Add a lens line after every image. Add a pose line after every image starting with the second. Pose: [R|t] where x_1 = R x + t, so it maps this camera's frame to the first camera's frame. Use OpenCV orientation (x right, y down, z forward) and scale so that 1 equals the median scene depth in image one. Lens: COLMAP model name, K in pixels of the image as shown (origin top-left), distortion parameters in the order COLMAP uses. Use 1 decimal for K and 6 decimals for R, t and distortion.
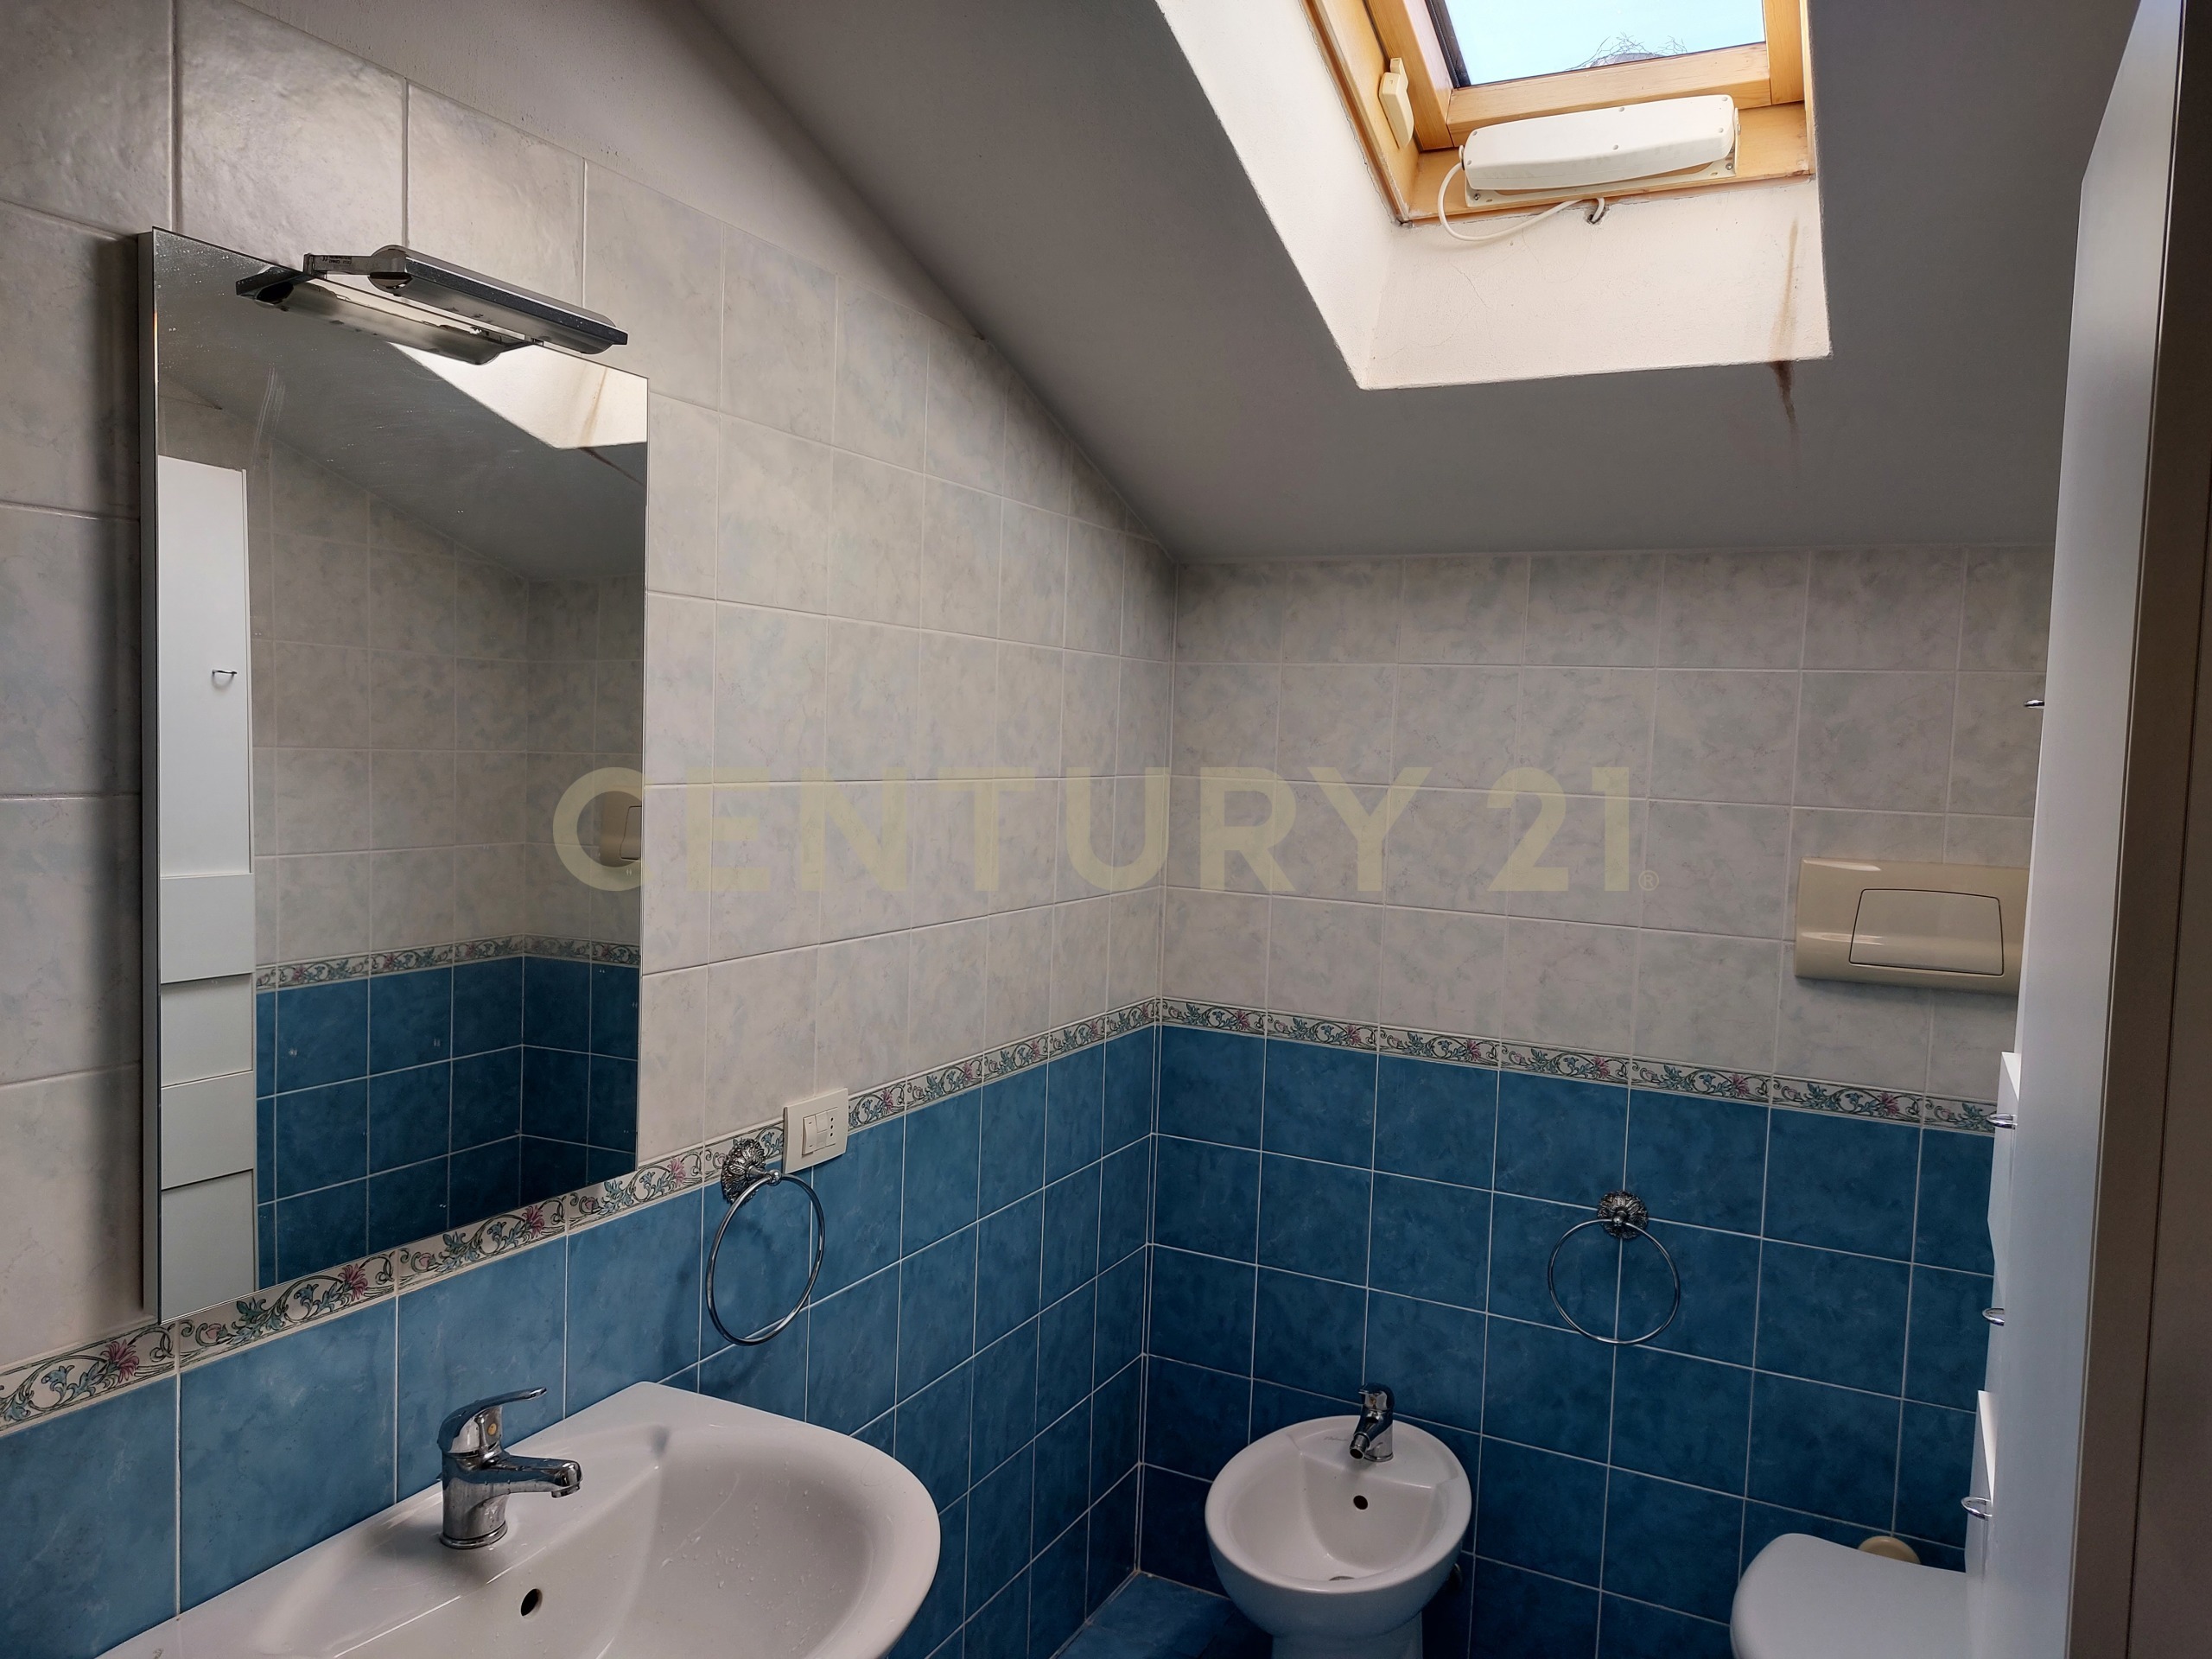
lens RADIAL K [[1598.1, 0, 1095.0], [0, 1598.1, 819.1], [0, 0, 1]] dist [0.077561, -0.090424]
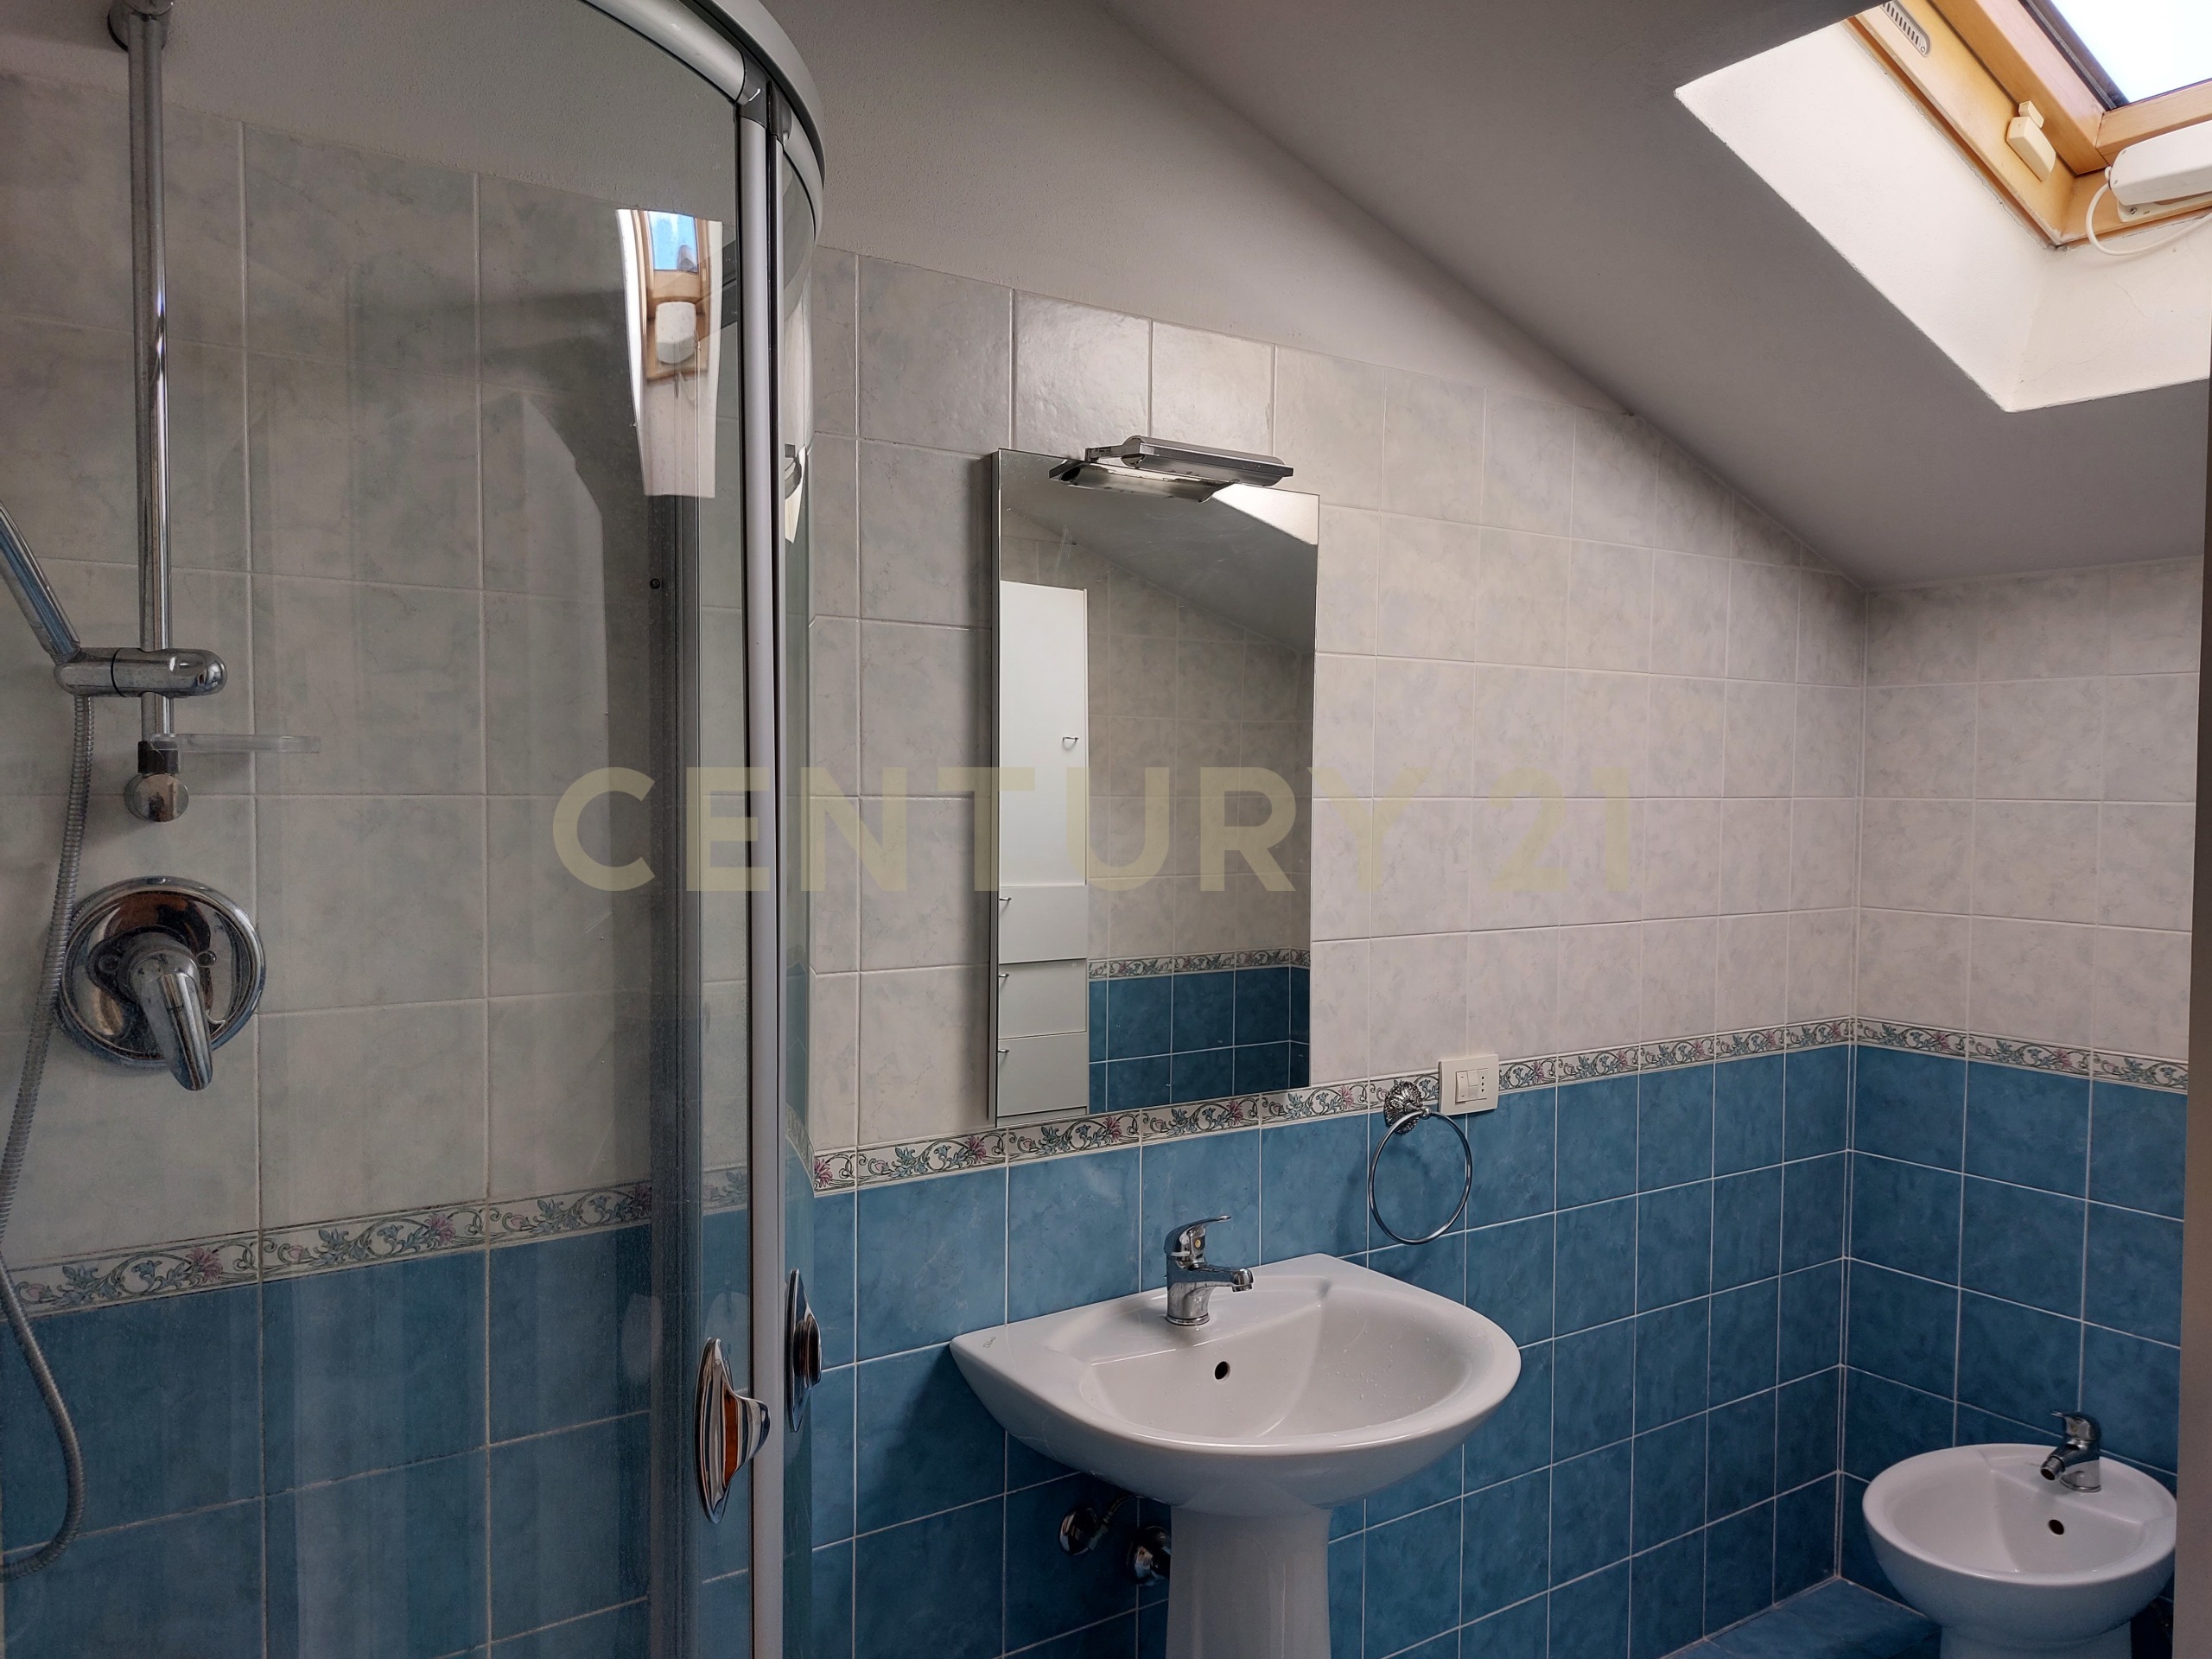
lens RADIAL K [[1598.1, 0, 1039.2], [0, 1598.1, 823.8], [0, 0, 1]] dist [0.077561, -0.090424]
pose [[0.858462, -0.011207, -0.512755, 0.155171], [-0.009481, 0.999244, -0.037713, 0.040467], [0.512790, 0.037237, 0.857706, -0.194885]]
